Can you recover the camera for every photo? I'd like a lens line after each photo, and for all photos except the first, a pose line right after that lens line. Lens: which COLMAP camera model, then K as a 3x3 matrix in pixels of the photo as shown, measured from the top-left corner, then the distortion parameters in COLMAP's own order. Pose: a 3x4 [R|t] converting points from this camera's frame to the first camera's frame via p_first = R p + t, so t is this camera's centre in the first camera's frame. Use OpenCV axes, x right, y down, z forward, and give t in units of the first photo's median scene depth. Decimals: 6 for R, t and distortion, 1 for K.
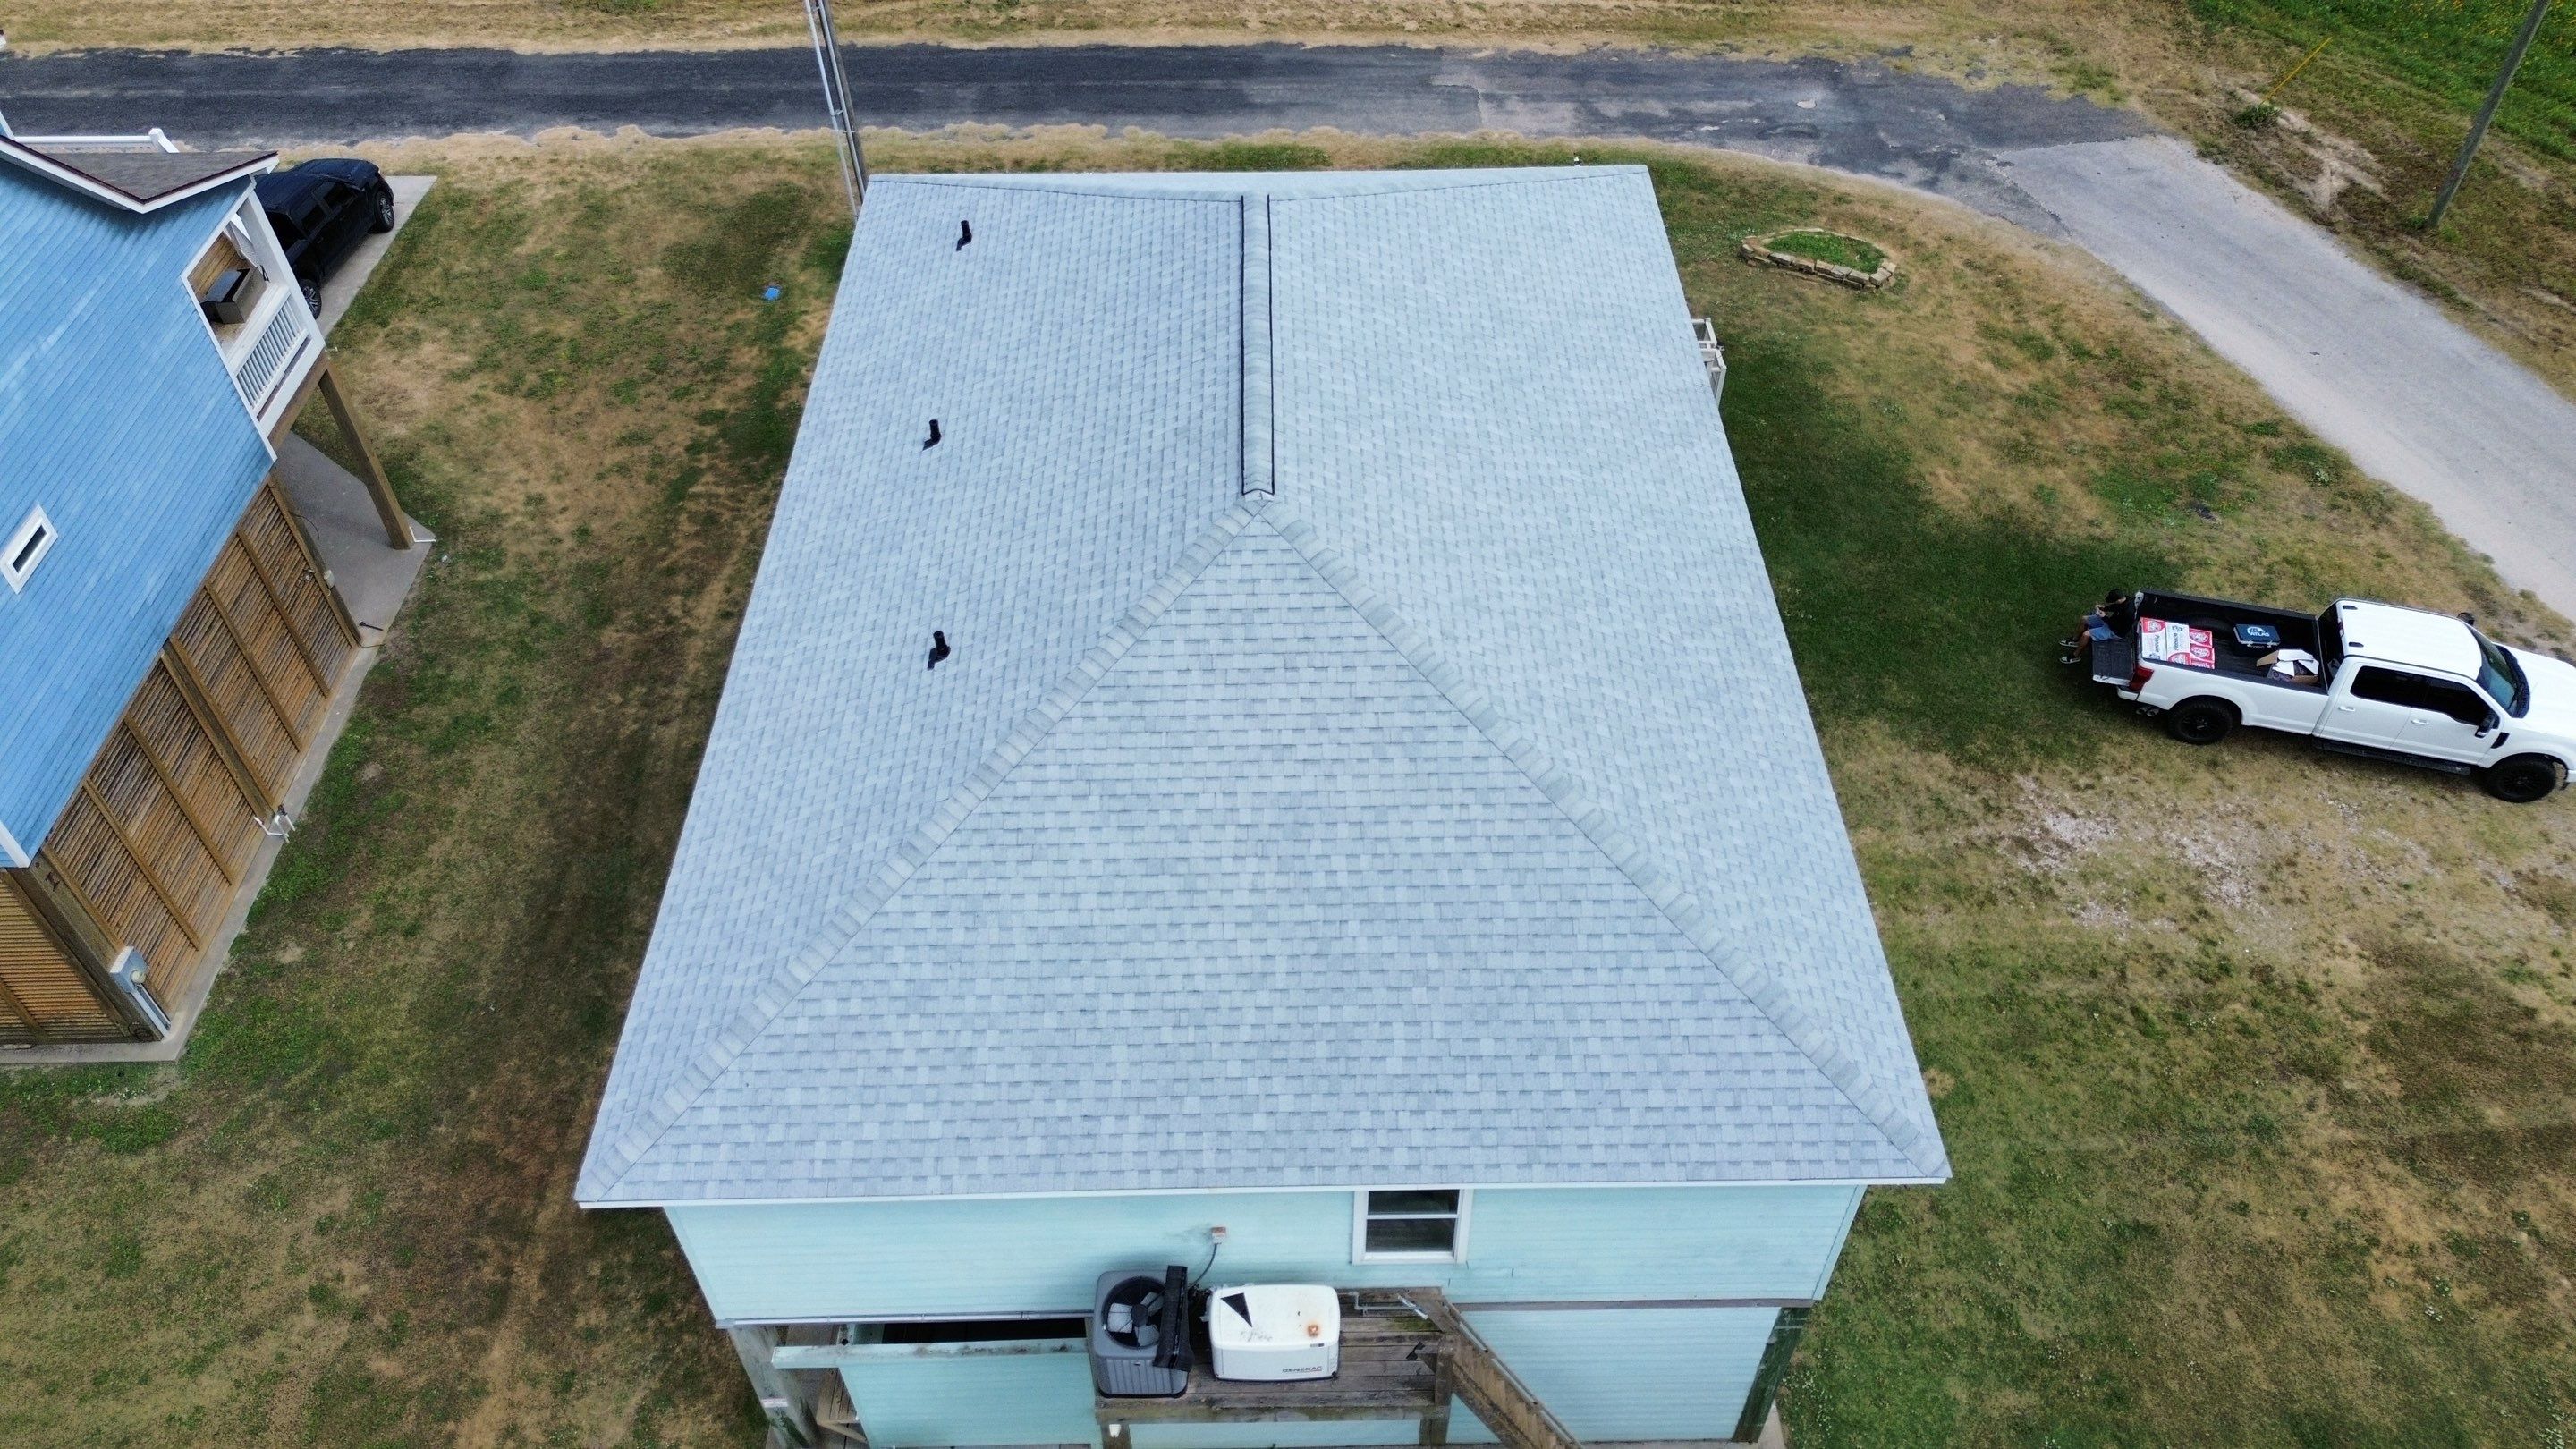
lens RADIAL K [[1826.3, 0, 1293.4], [0, 1826.3, 724.5], [0, 0, 1]] dist [0.076260, -0.072171]
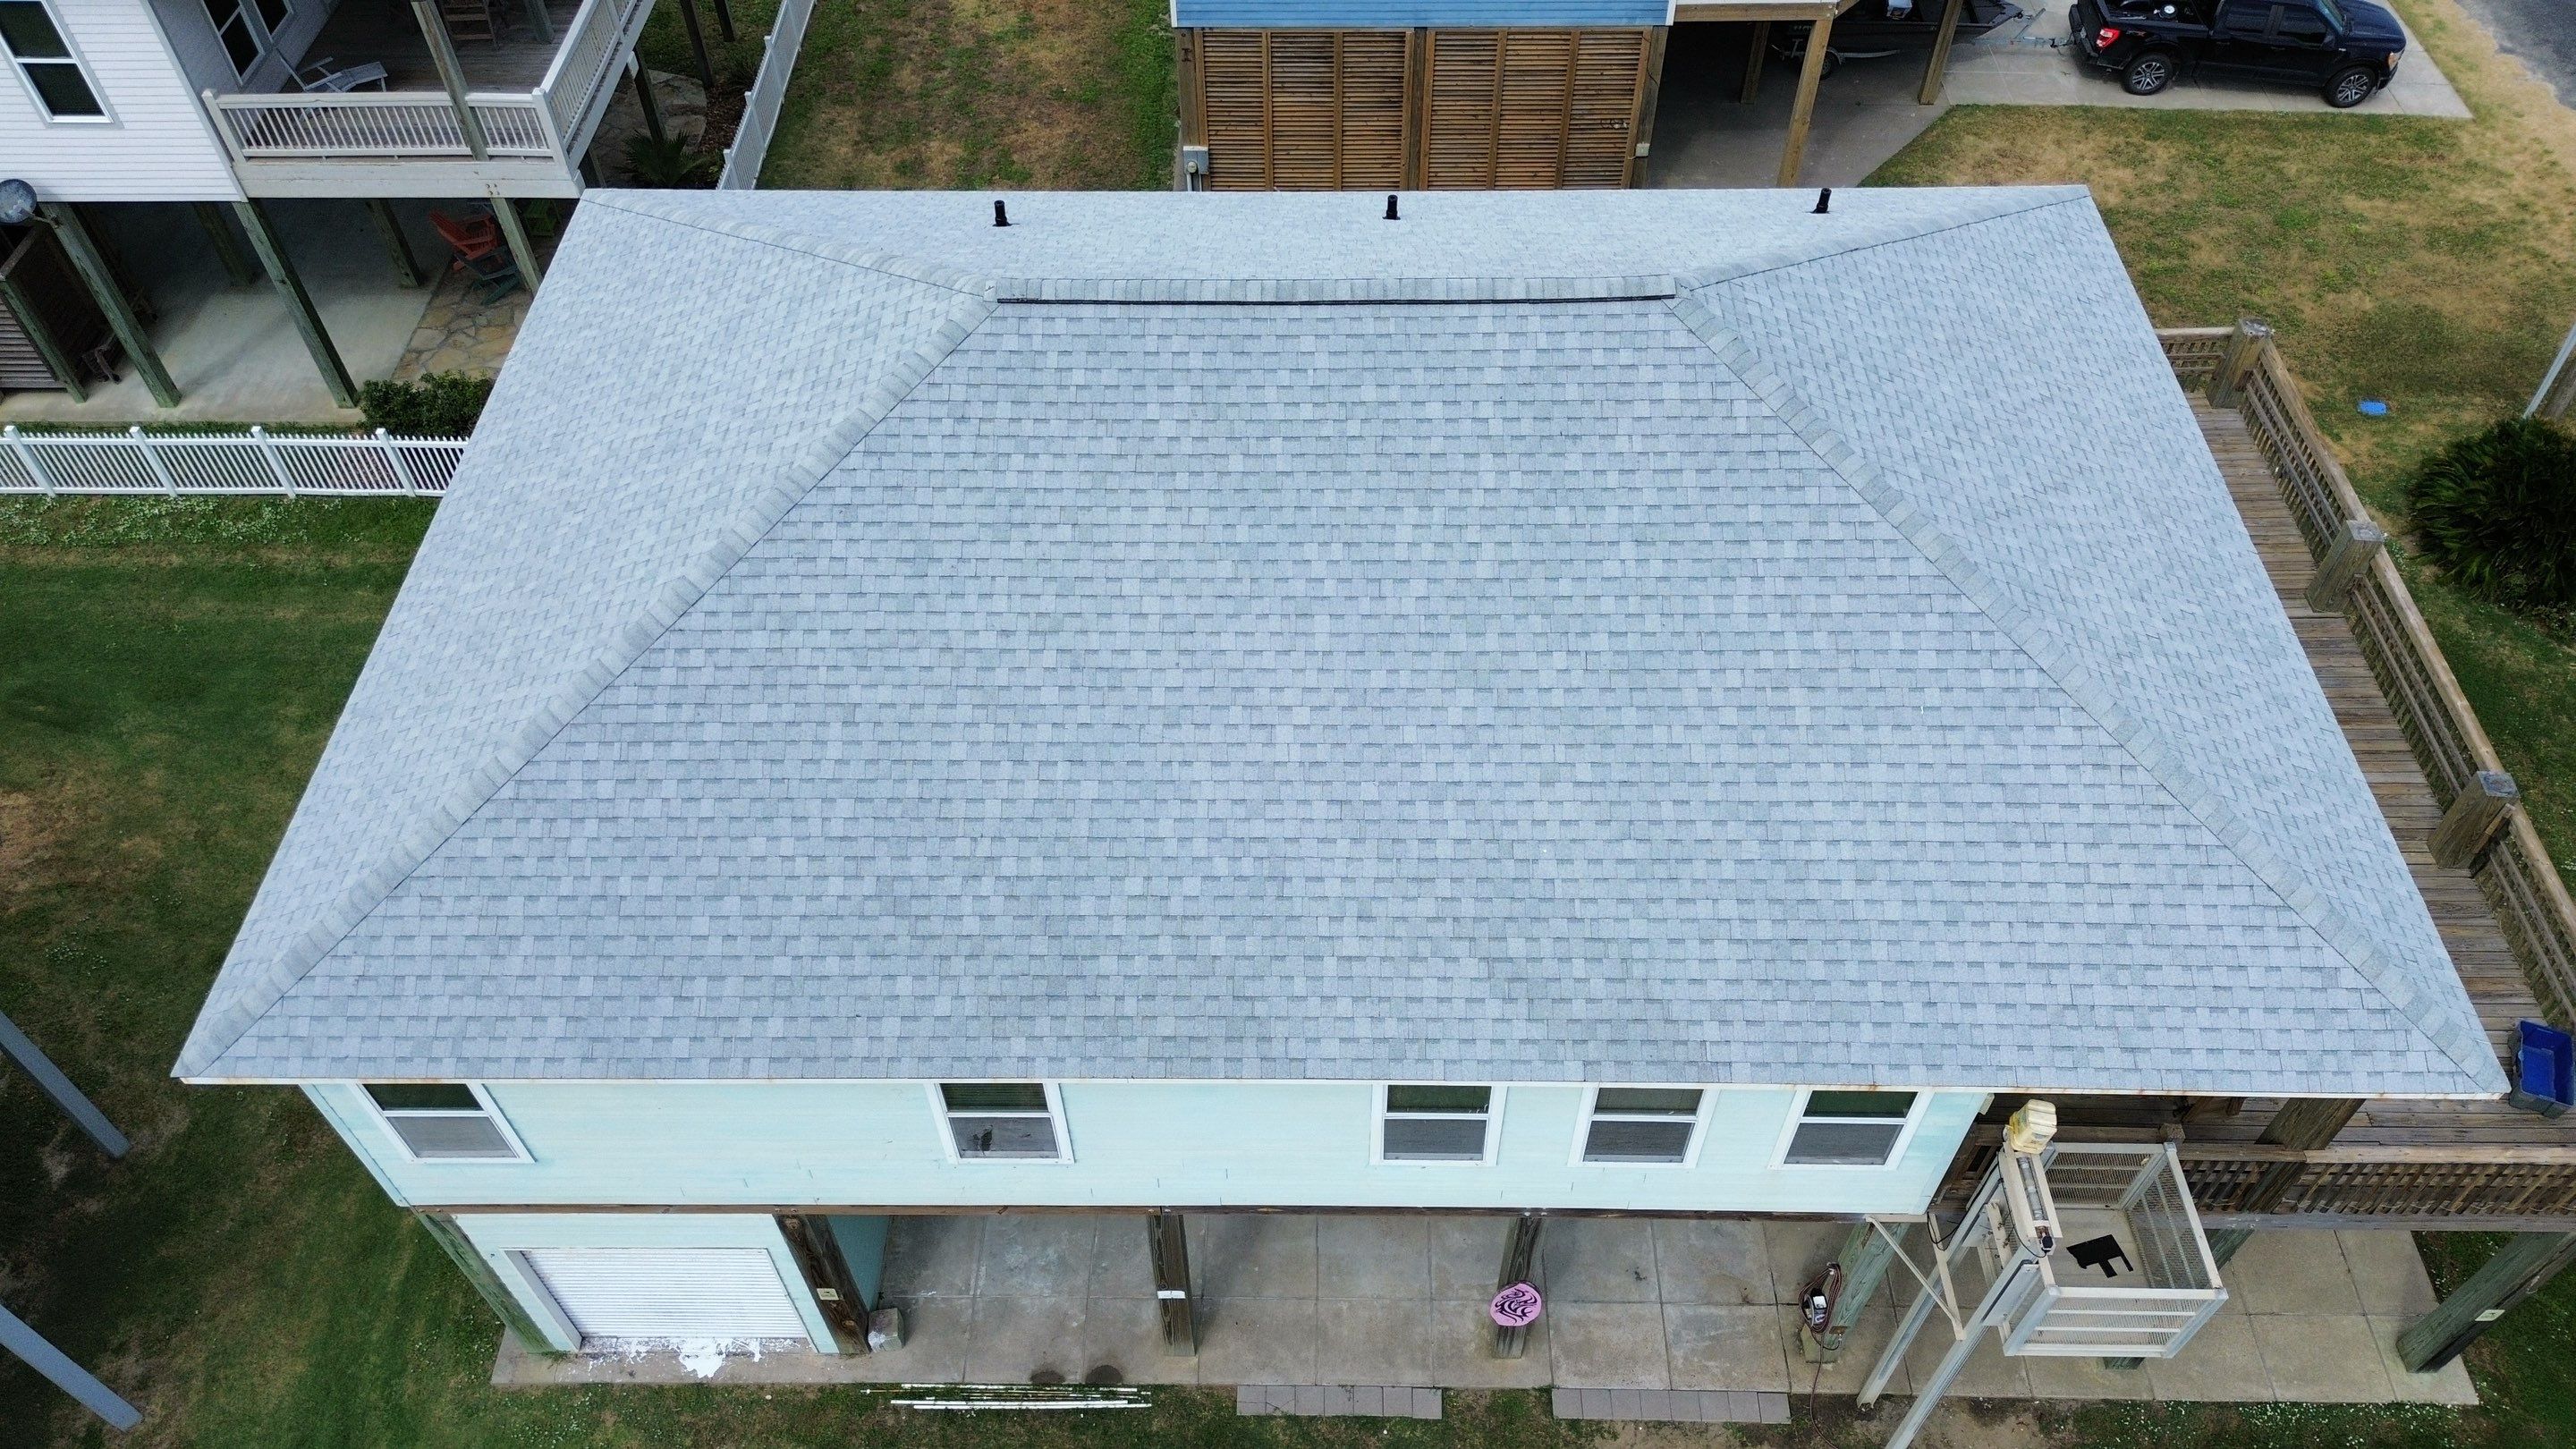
lens RADIAL K [[1826.3, 0, 1289.6], [0, 1826.3, 732.4], [0, 0, 1]] dist [0.076260, -0.072171]
pose [[-0.031063, 0.763001, -0.645650, 0.469332], [-0.703537, 0.442151, 0.556362, -0.413765], [0.709980, 0.471521, 0.523065, 0.501057]]
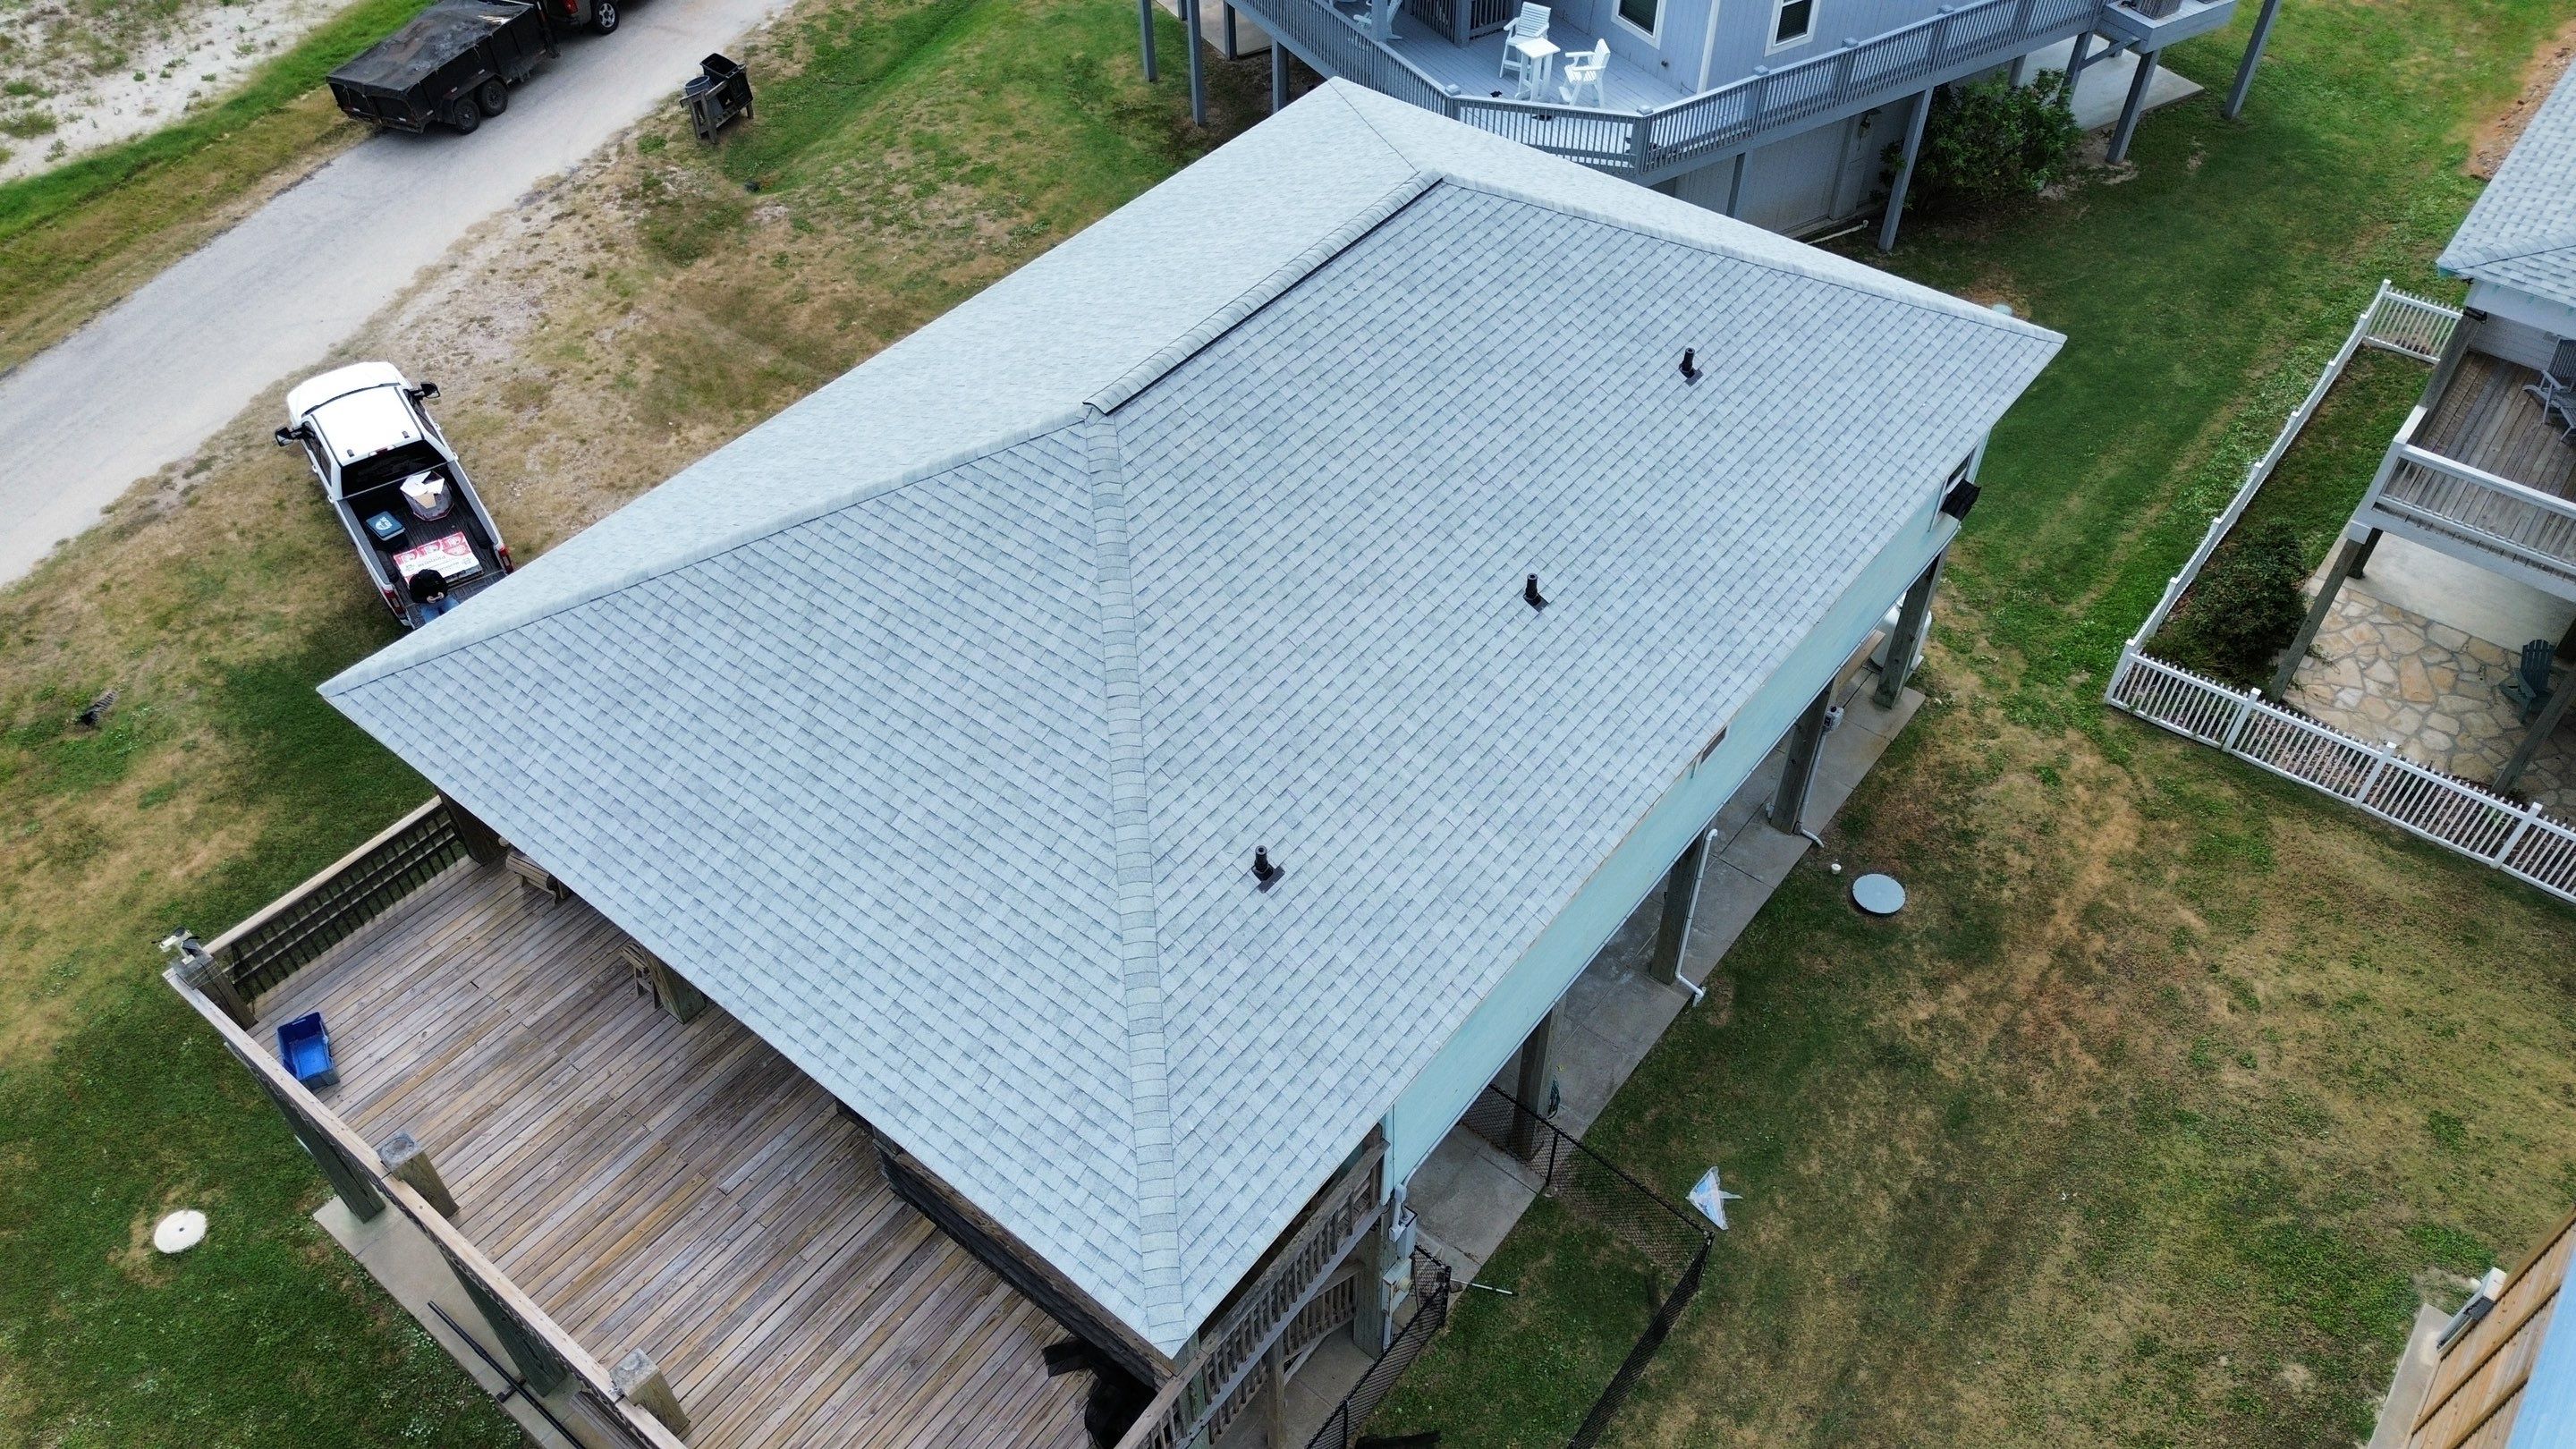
lens RADIAL K [[1826.3, 0, 1290.8], [0, 1826.3, 725.3], [0, 0, 1]] dist [0.076260, -0.072171]
pose [[-0.772445, -0.446068, 0.452053, -0.427885], [0.459754, 0.098286, 0.882590, -0.785836], [-0.438126, 0.889586, 0.129161, 0.809168]]
